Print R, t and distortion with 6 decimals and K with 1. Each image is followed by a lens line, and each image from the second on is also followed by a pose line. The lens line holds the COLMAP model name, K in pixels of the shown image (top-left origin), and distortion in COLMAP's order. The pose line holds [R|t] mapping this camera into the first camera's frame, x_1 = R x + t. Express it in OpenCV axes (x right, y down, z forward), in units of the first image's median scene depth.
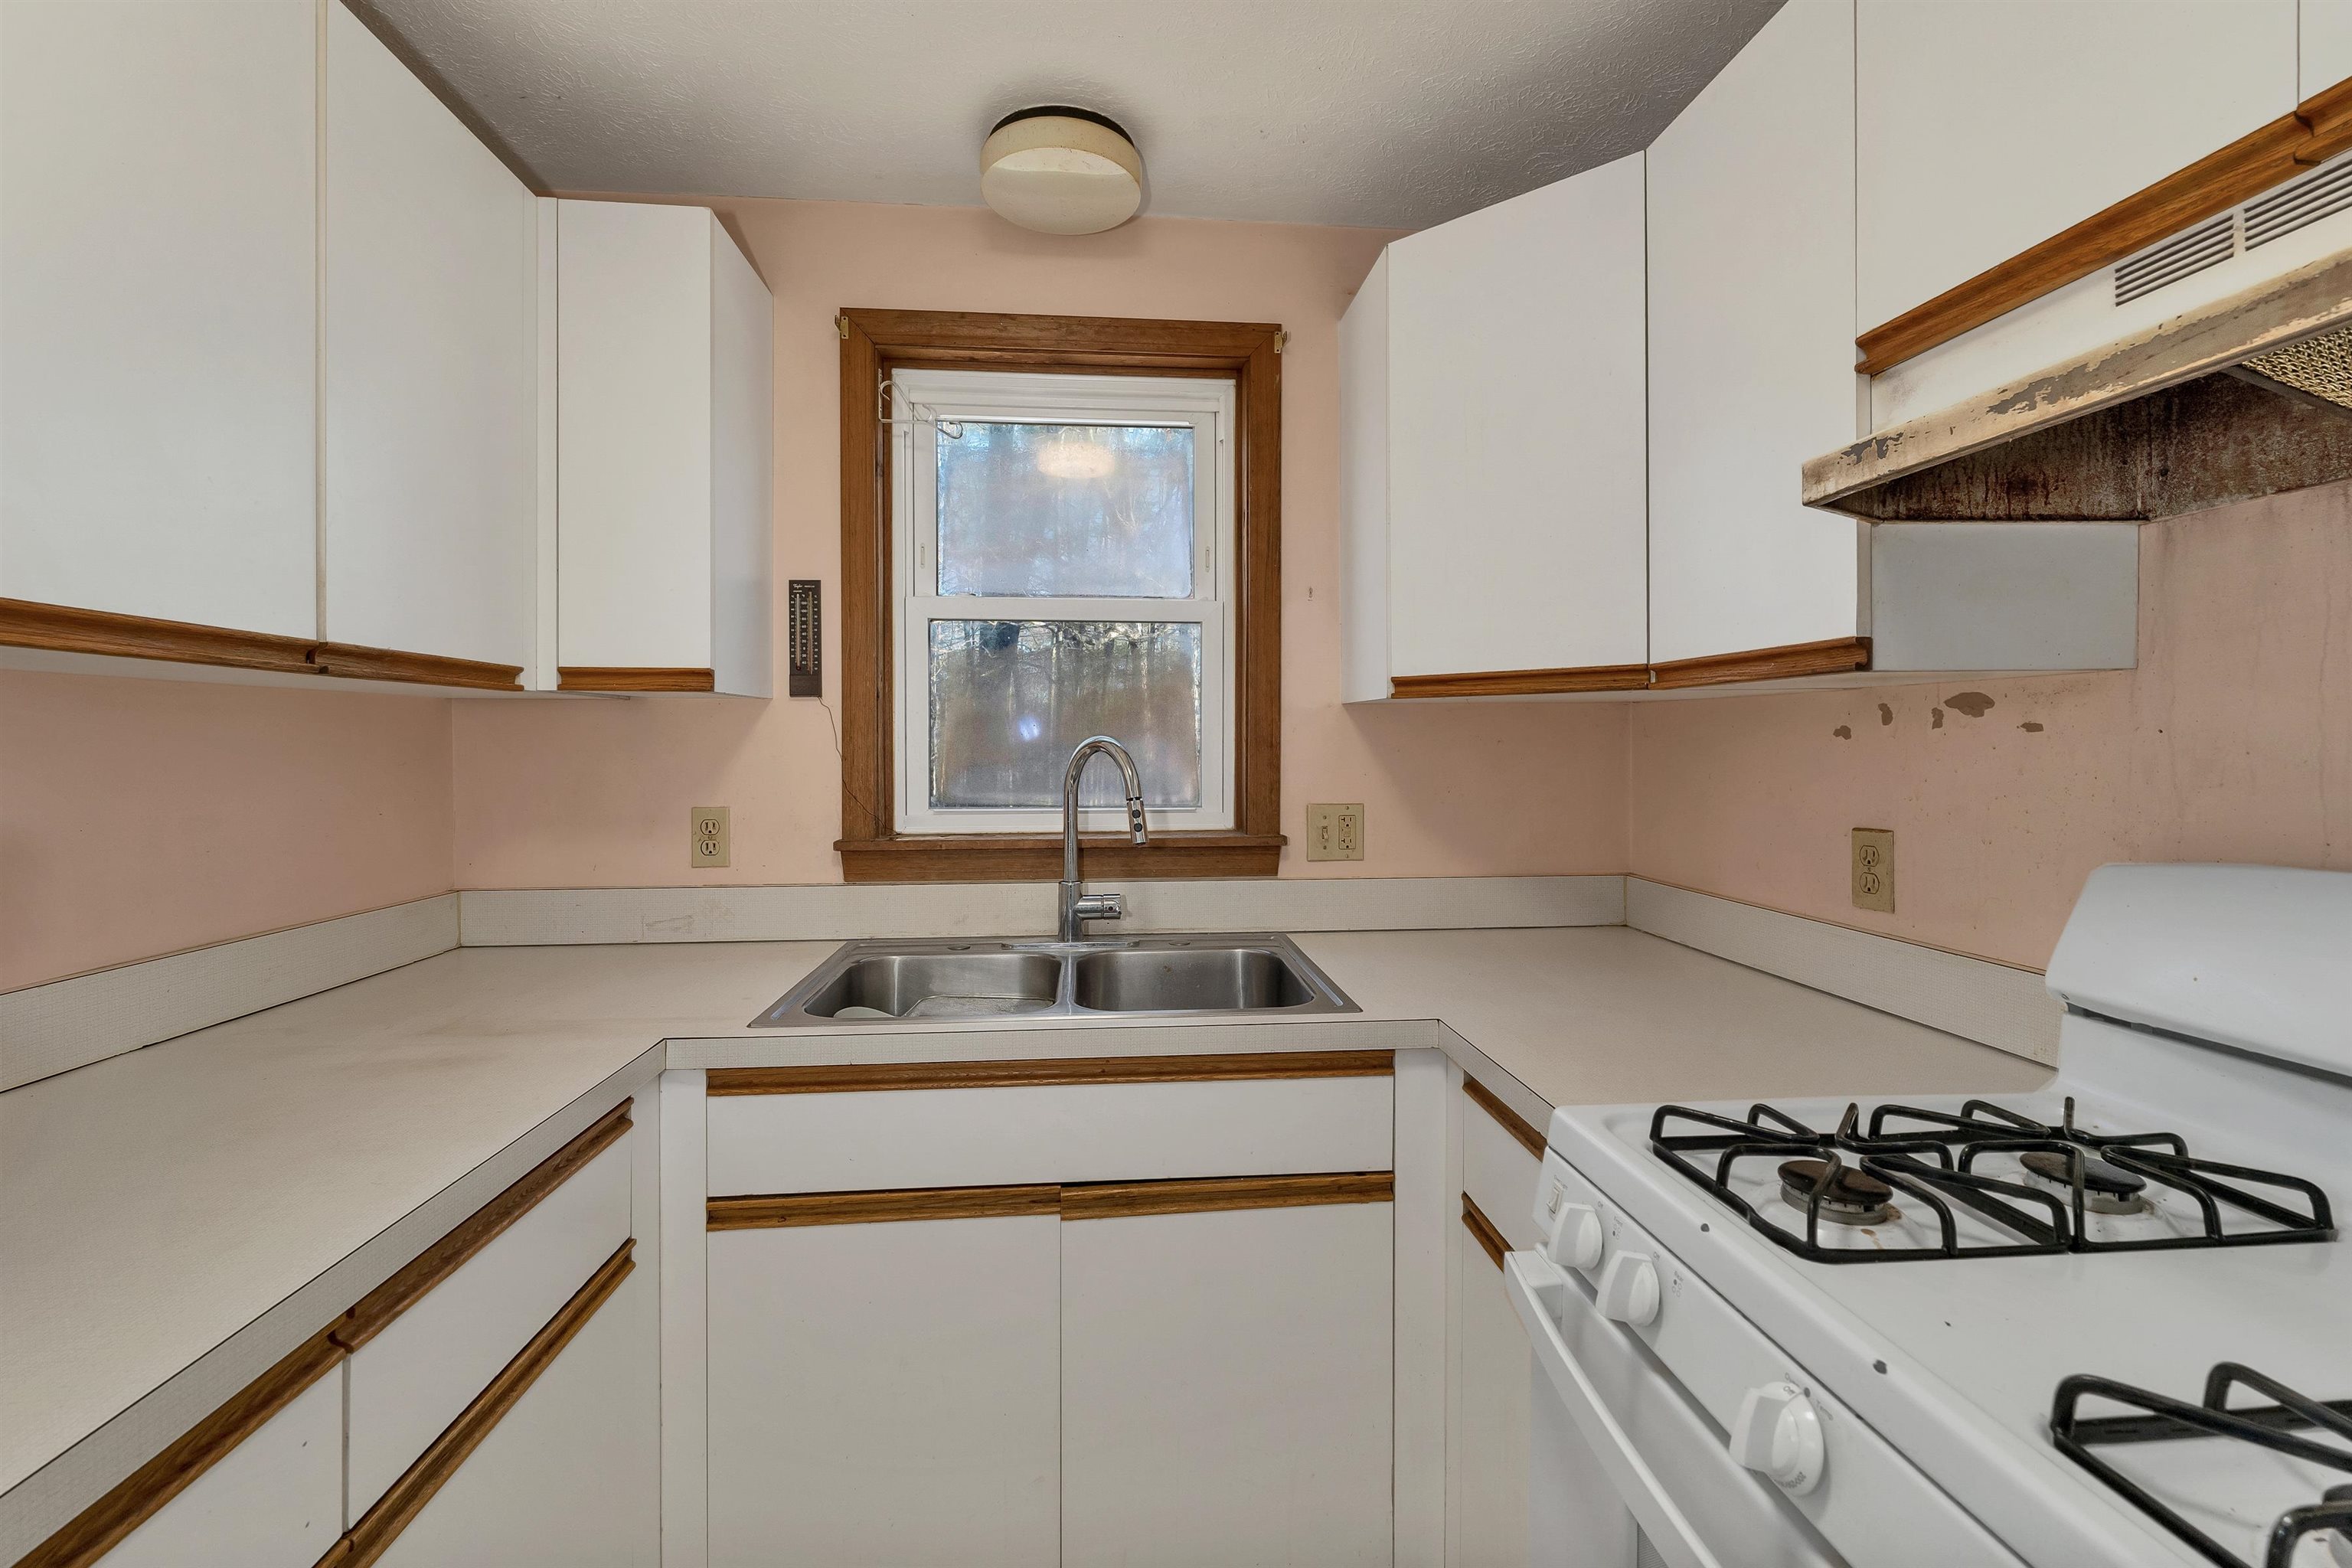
lens RADIAL K [[1026.5, 0, 1194.0], [0, 1026.5, 749.4], [0, 0, 1]] dist [0.007324, 0.000360]
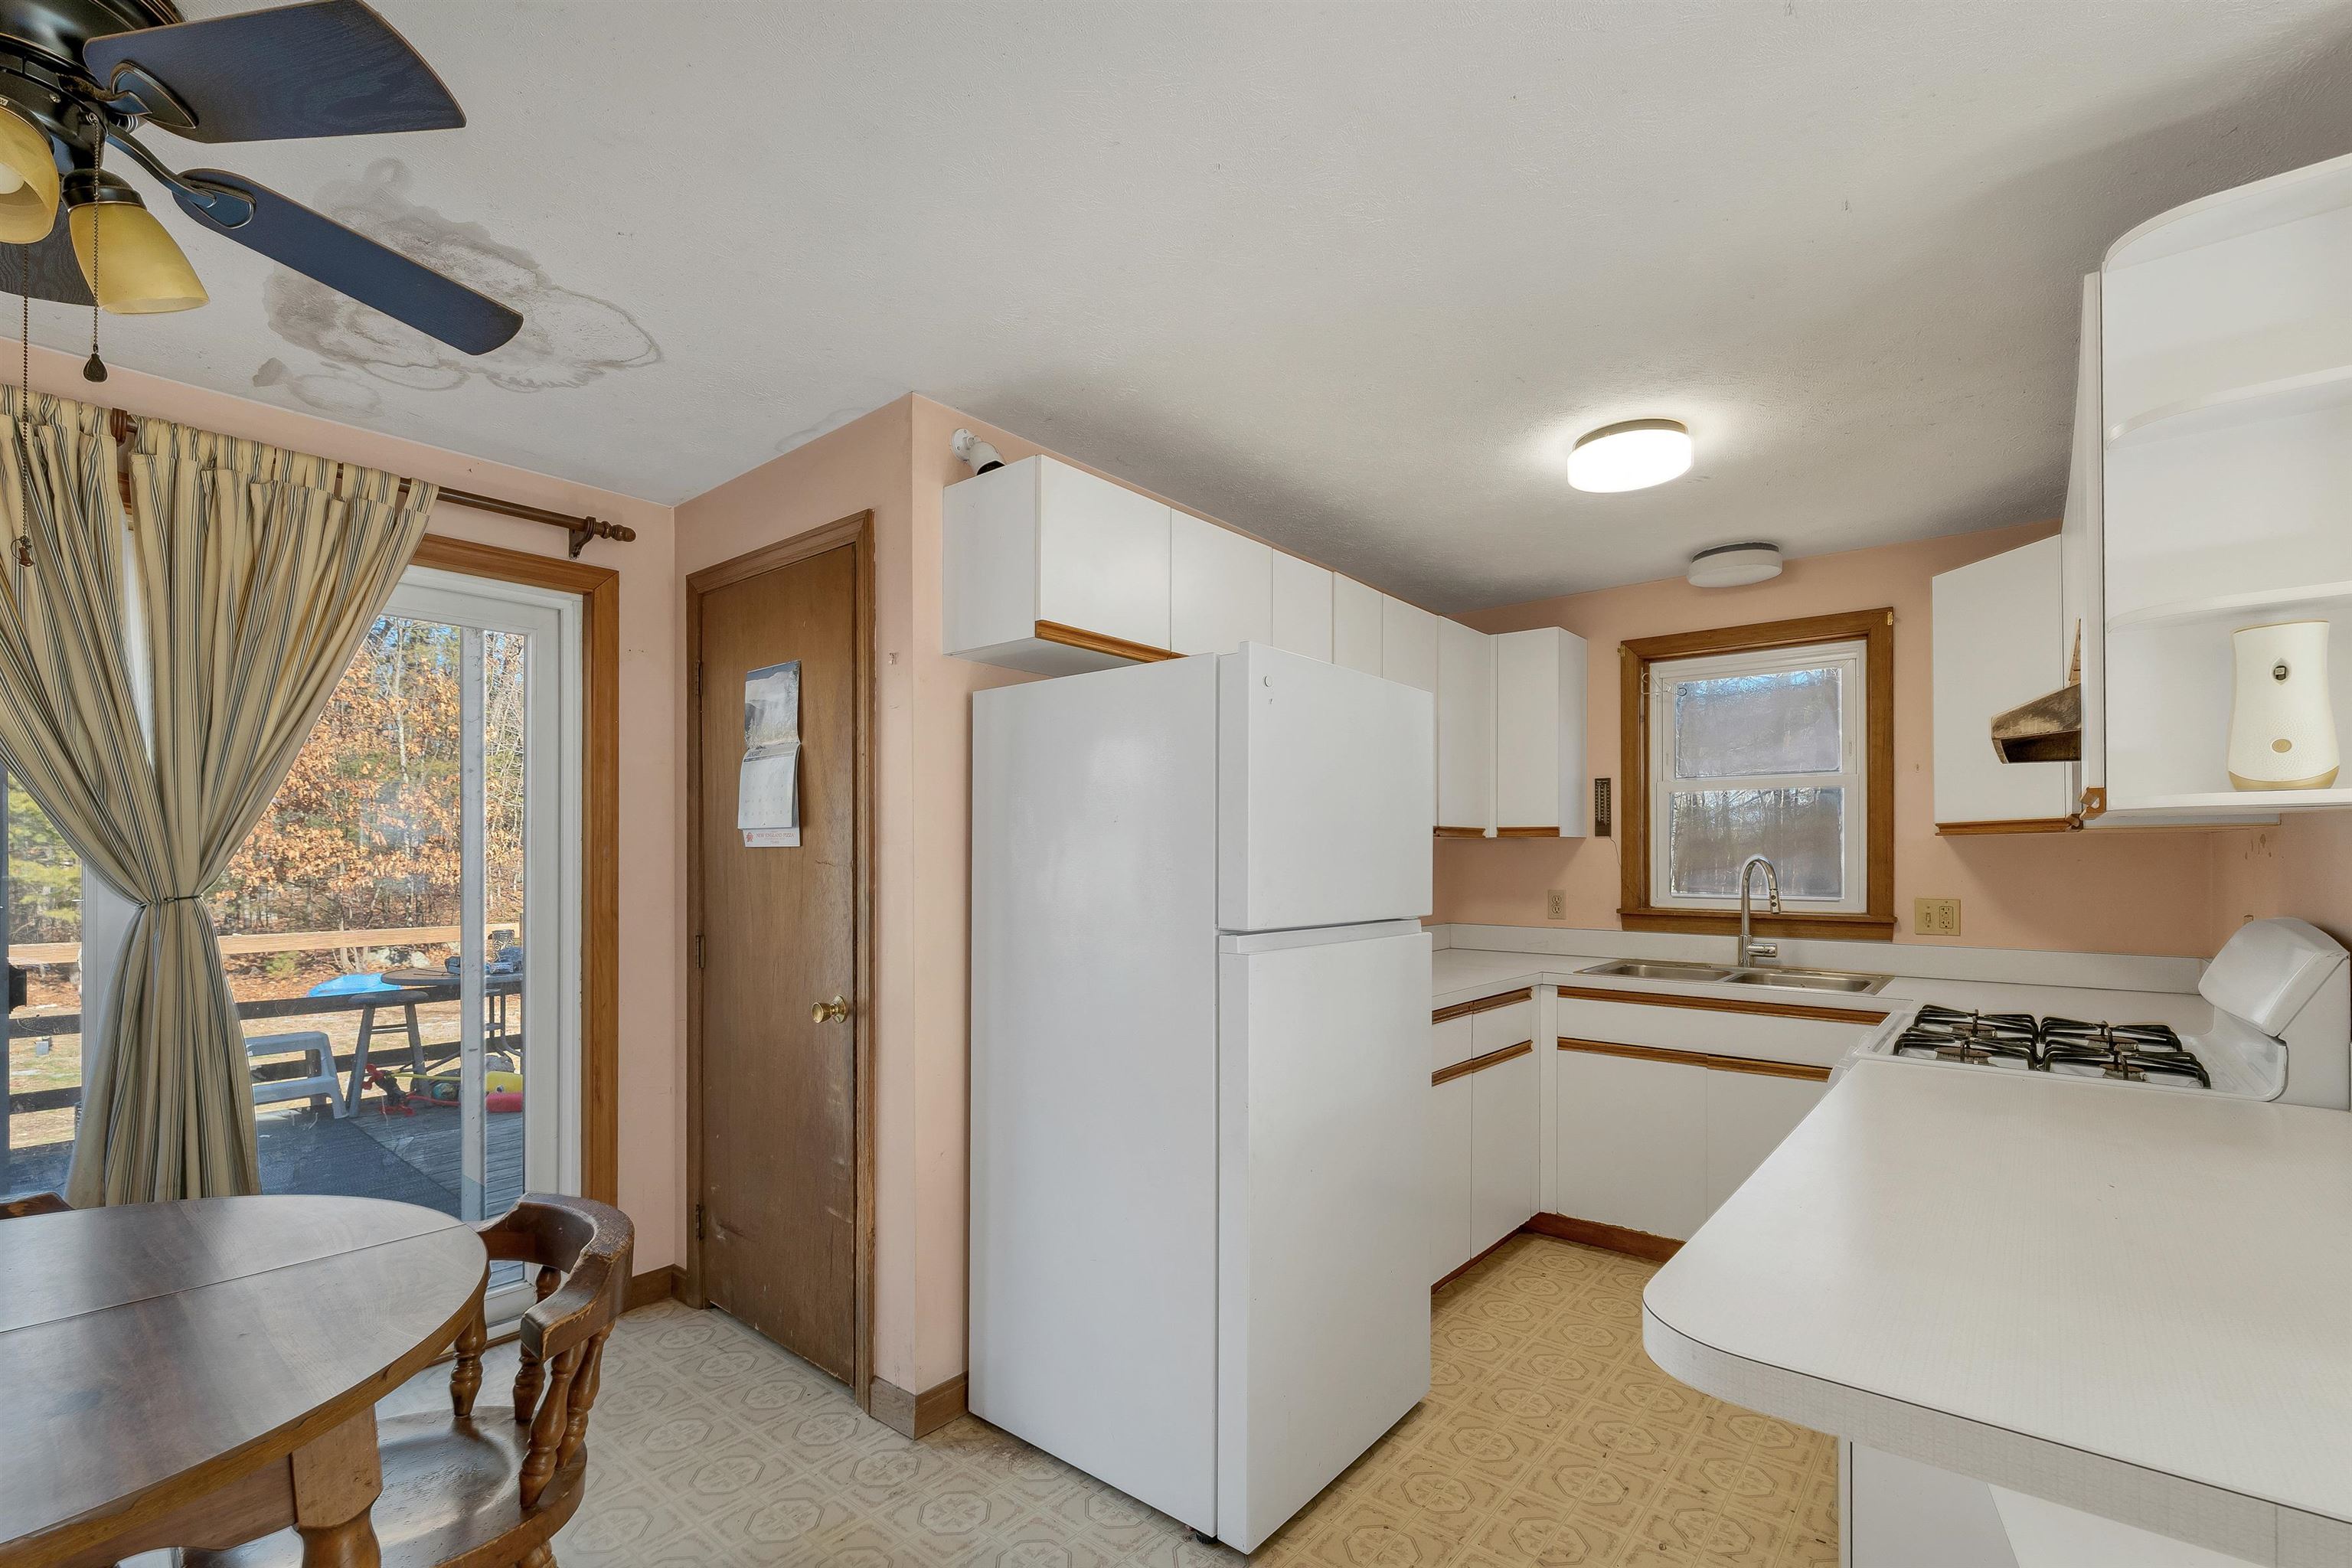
lens RADIAL K [[1026.5, 0, 1193.1], [0, 1026.5, 862.2], [0, 0, 1]] dist [0.007324, 0.000360]
pose [[0.718533, 0.005679, -0.695470, 0.441002], [-0.005584, 0.999982, 0.002397, -0.001016], [0.695471, 0.002161, 0.718551, -0.993749]]
